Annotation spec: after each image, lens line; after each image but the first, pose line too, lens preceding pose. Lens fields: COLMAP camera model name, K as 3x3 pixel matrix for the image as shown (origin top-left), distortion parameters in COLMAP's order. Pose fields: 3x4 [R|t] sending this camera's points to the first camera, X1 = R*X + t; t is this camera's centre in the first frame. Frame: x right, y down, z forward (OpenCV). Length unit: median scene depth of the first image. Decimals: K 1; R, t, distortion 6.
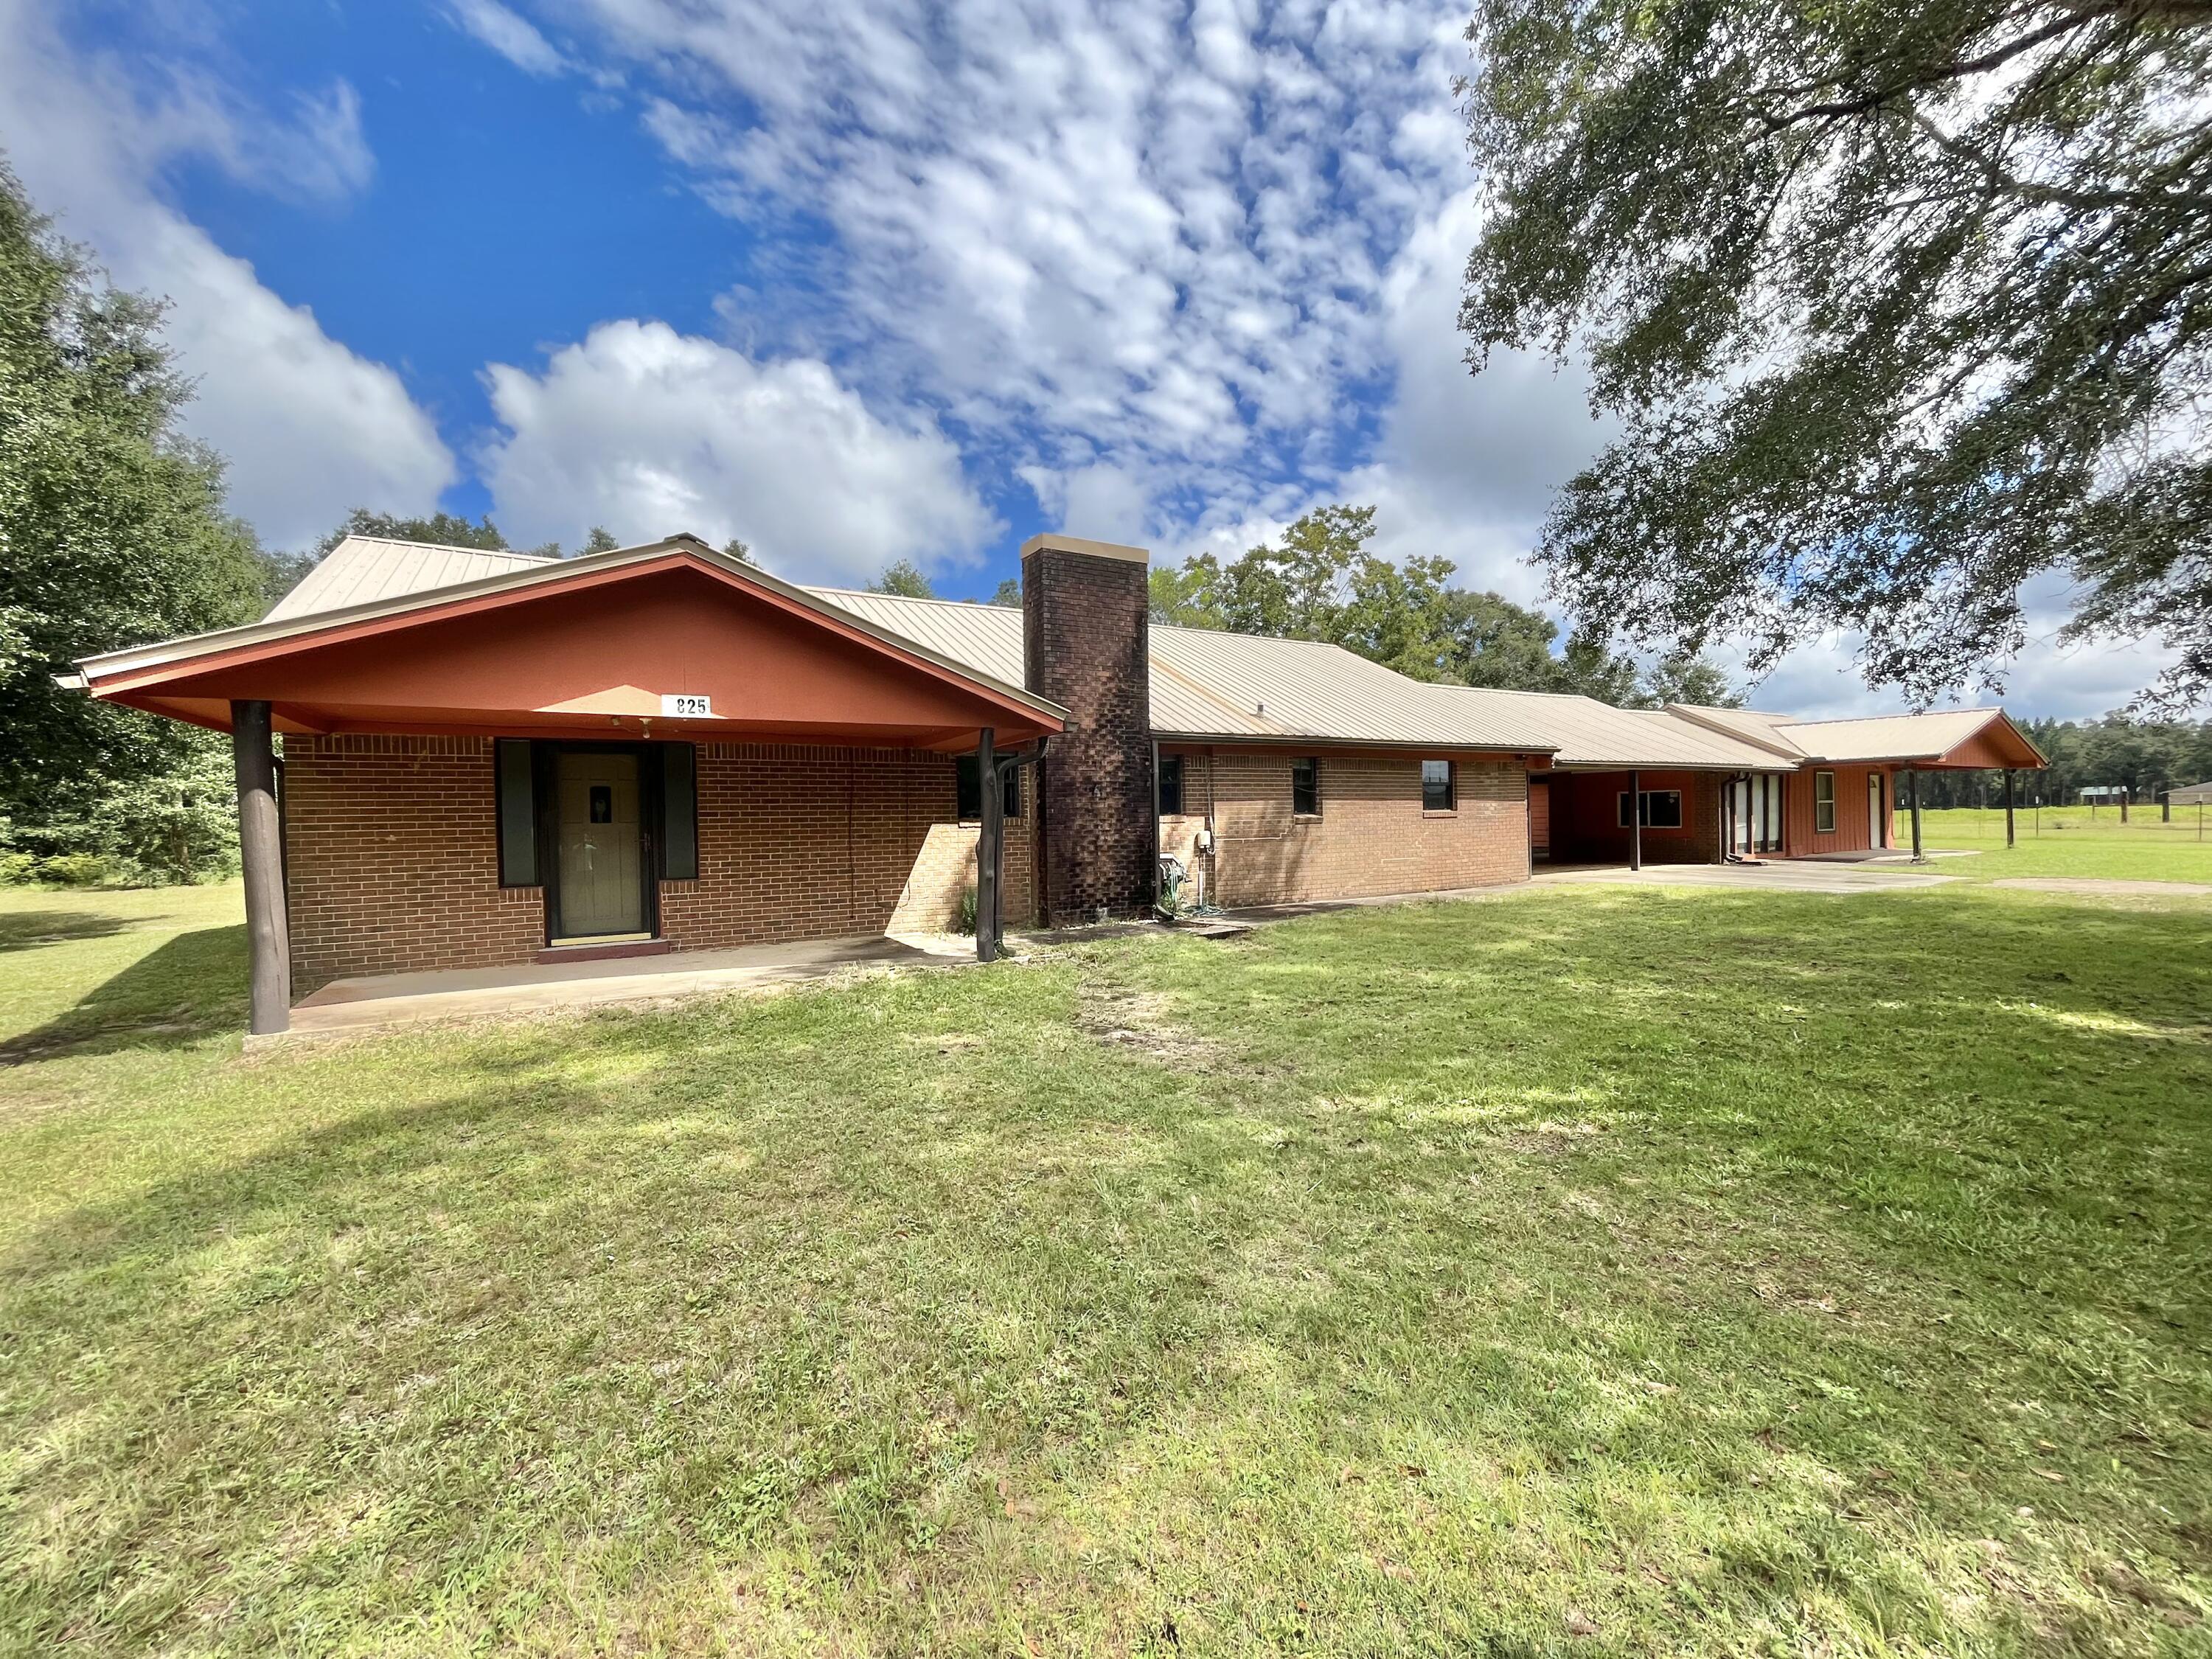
lens RADIAL K [[894.5, 0, 1106.0], [0, 894.5, 829.5], [0, 0, 1]] dist [-0.002215, -0.000177]
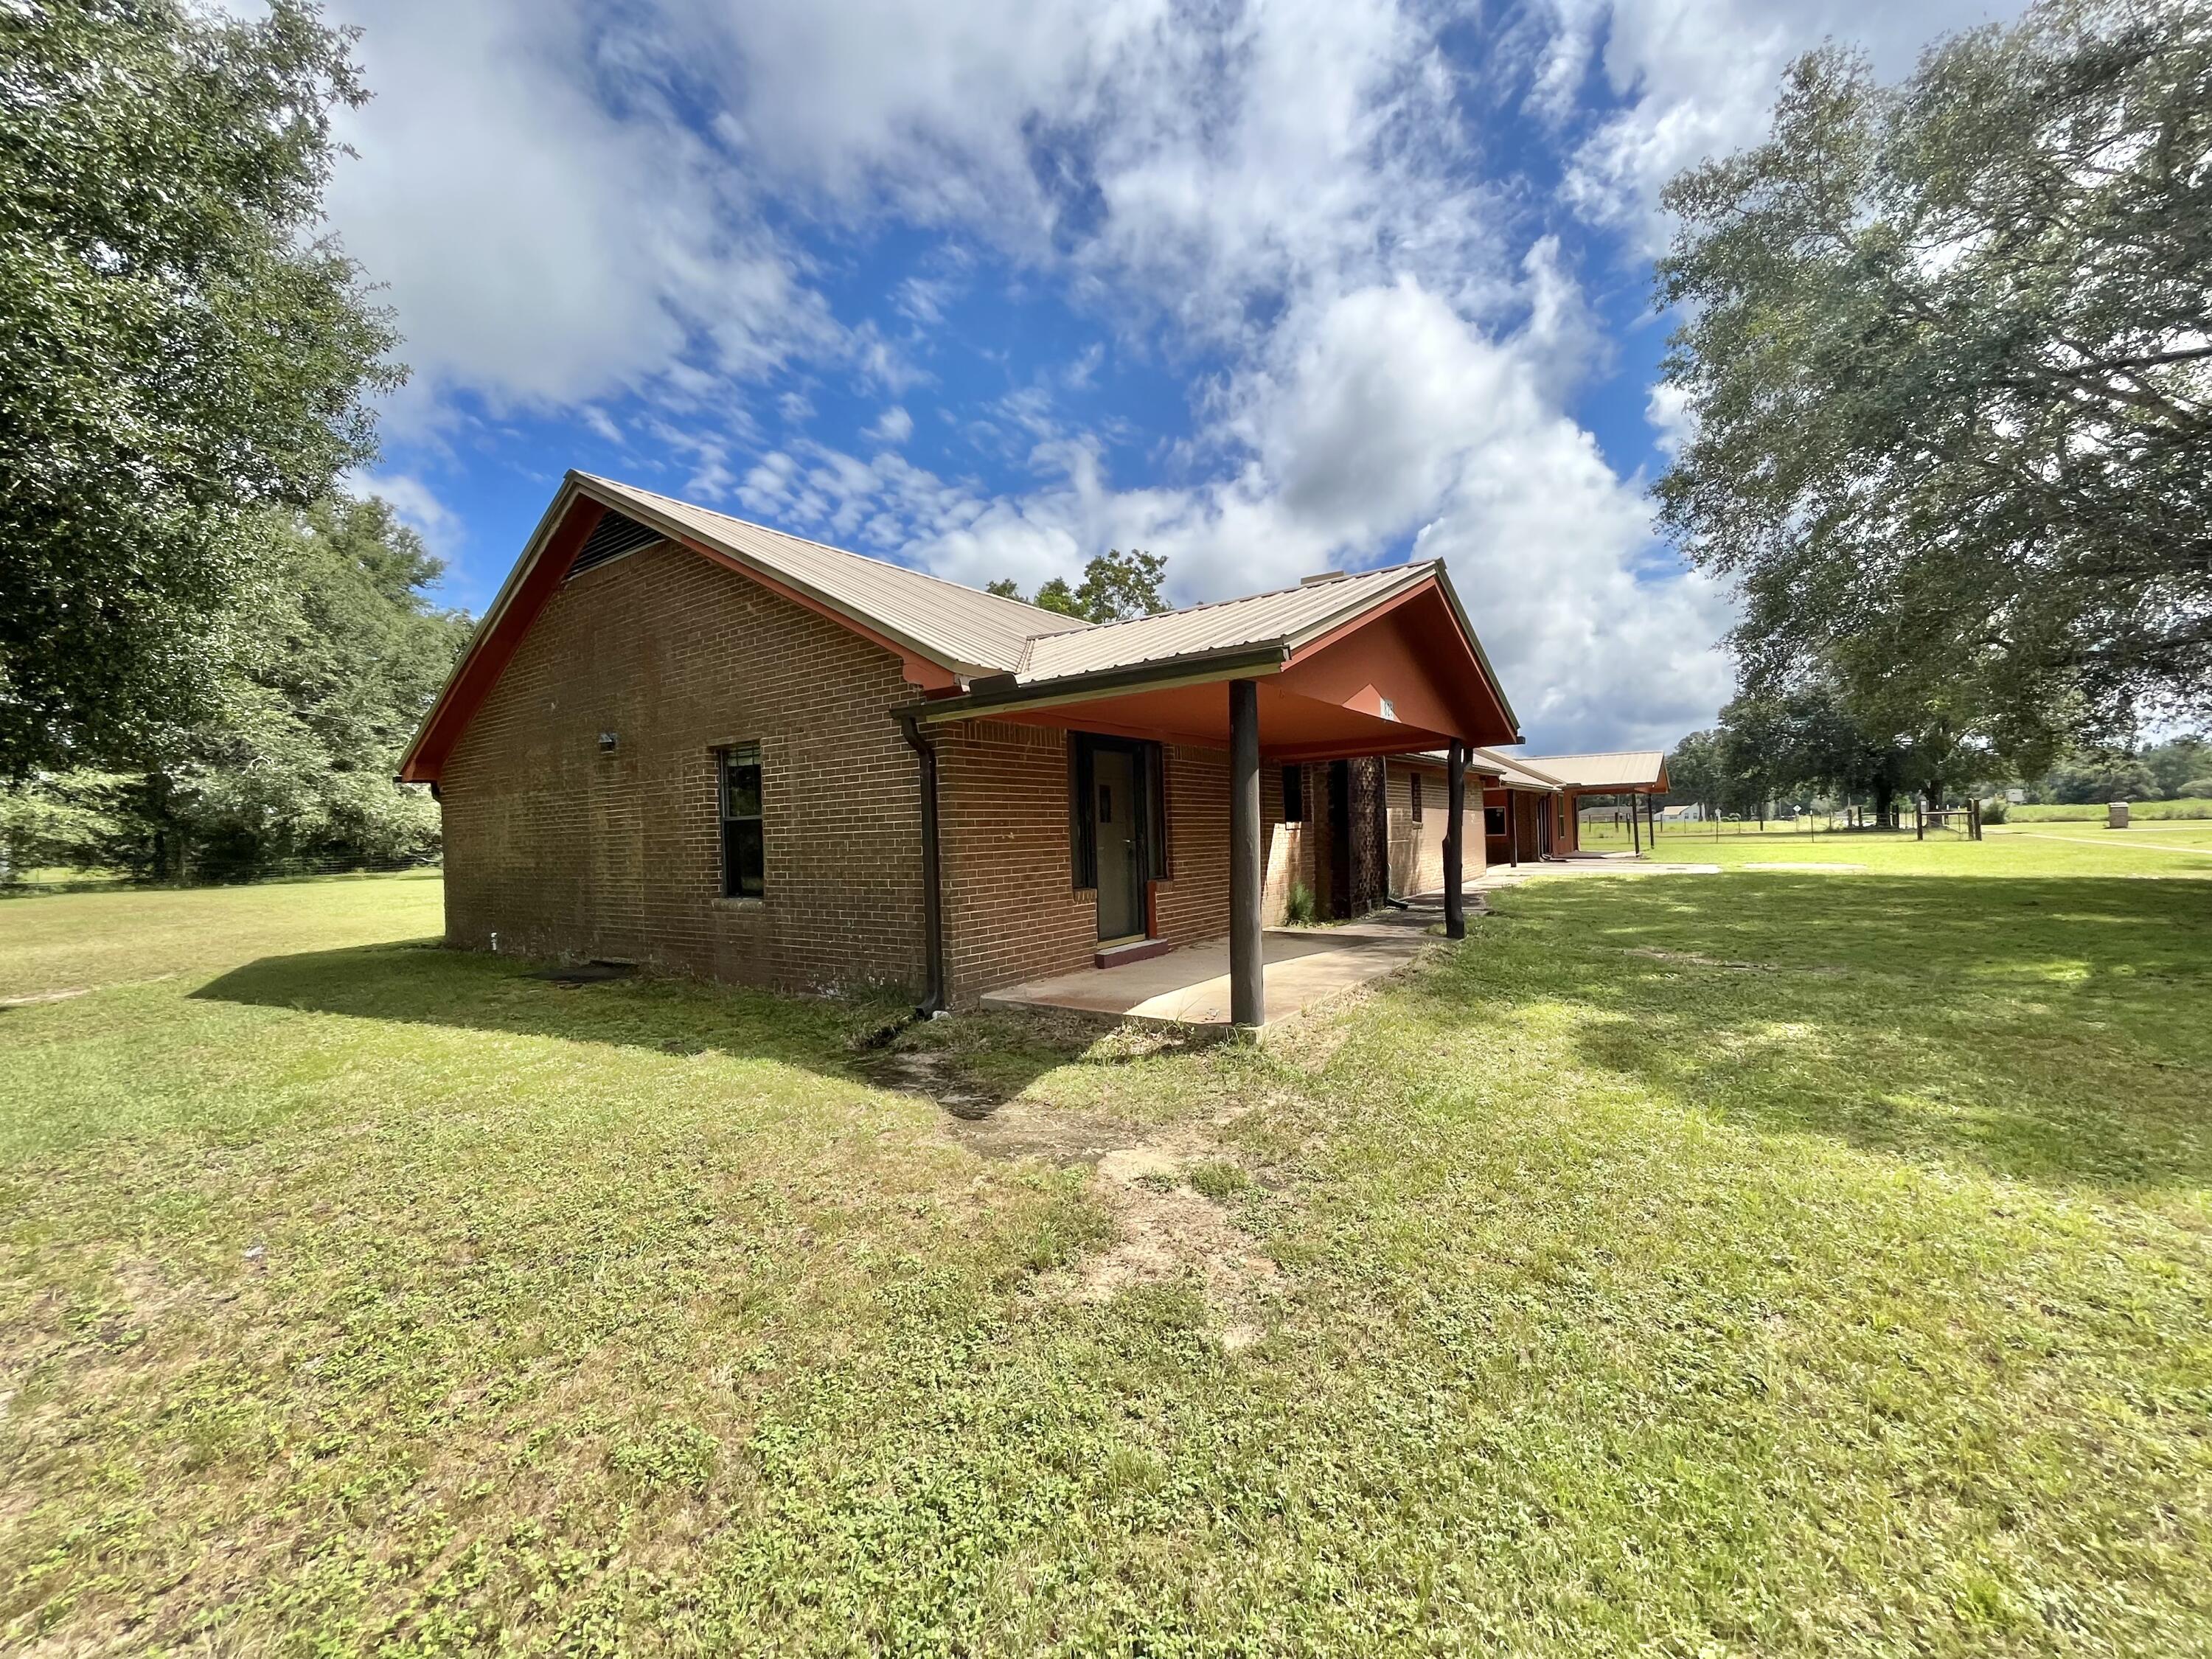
lens RADIAL K [[894.5, 0, 1106.0], [0, 894.5, 829.5], [0, 0, 1]] dist [-0.002215, -0.000177]
pose [[0.905230, -0.007379, 0.424857, -0.578375], [0.019720, 0.999501, -0.024656, 0.014535], [-0.424463, 0.030697, 0.904925, 0.072608]]
